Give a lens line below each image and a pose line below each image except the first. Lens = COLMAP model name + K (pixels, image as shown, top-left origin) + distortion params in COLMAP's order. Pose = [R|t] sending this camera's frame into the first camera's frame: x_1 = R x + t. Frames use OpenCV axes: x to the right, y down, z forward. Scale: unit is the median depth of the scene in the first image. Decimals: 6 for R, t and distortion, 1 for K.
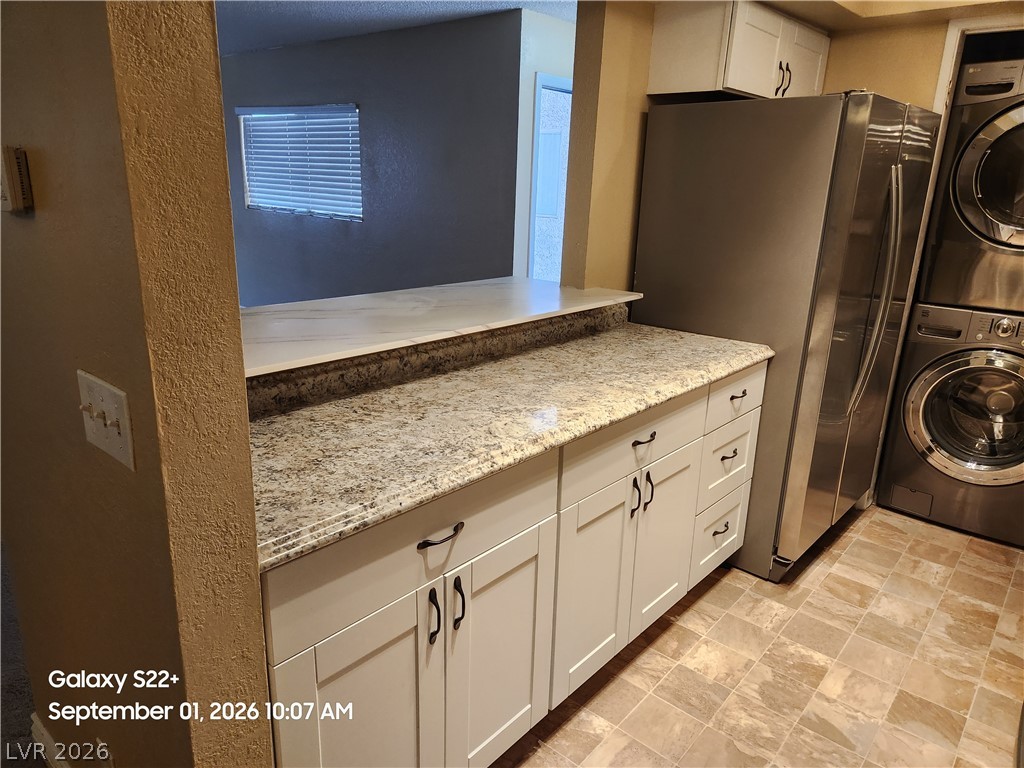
lens RADIAL K [[688.5, 0, 512.0], [0, 688.5, 384.0], [0, 0, 1]] dist [-0.003433, -0.004212]
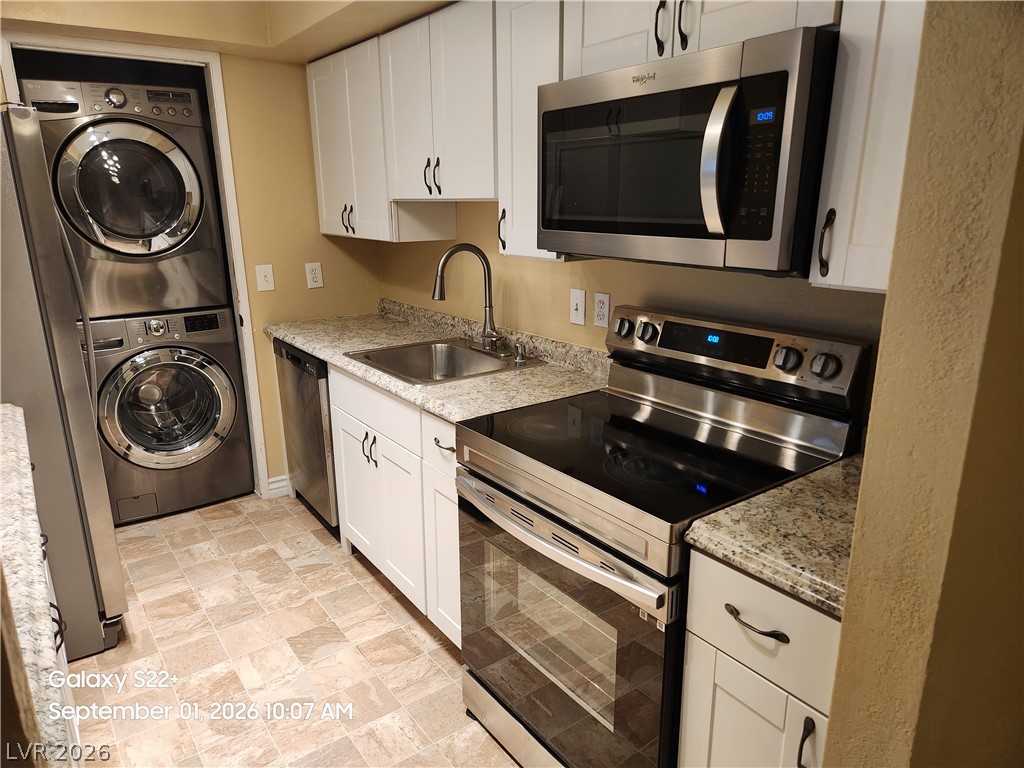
lens RADIAL K [[673.9, 0, 512.0], [0, 673.9, 384.0], [0, 0, 1]] dist [0.006657, 0.004247]
pose [[0.208597, -0.283295, 0.936072, -0.252868], [0.285345, 0.933113, 0.218812, -0.082010], [-0.935449, 0.221460, 0.275481, 0.199406]]
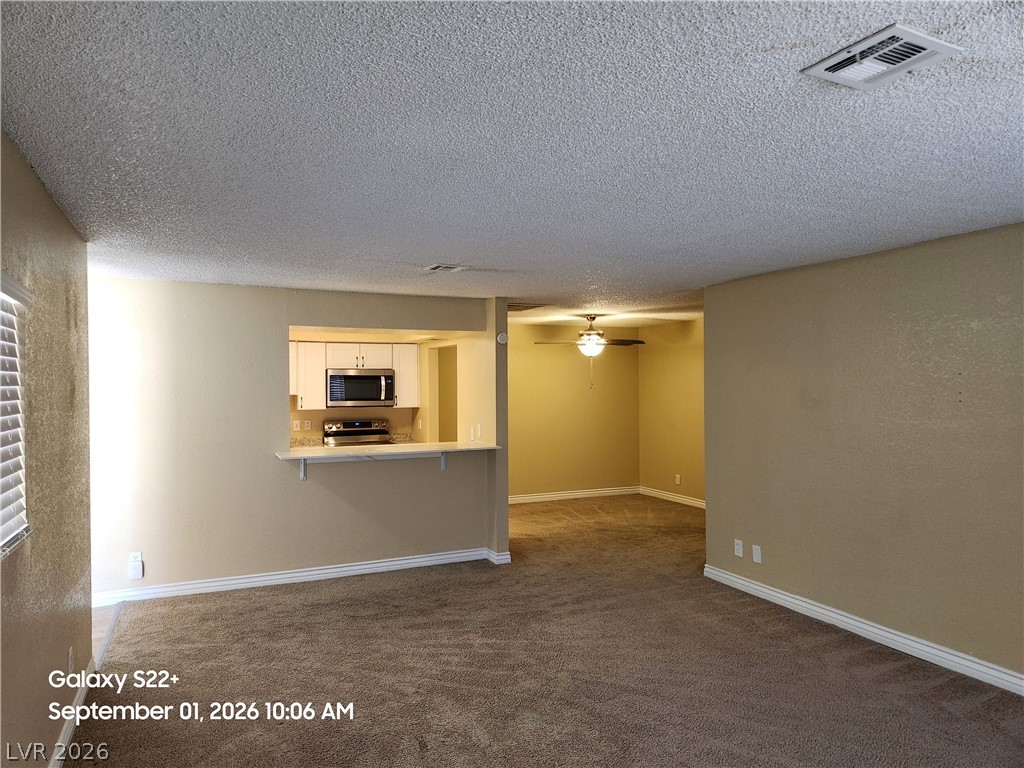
lens RADIAL K [[673.9, 0, 512.0], [0, 673.9, 384.0], [0, 0, 1]] dist [0.006657, 0.004247]
pose [[-0.921060, -0.029378, 0.388312, -0.740865], [0.084508, 0.958309, 0.272951, -0.420550], [-0.380142, 0.284220, -0.880177, 1.220313]]
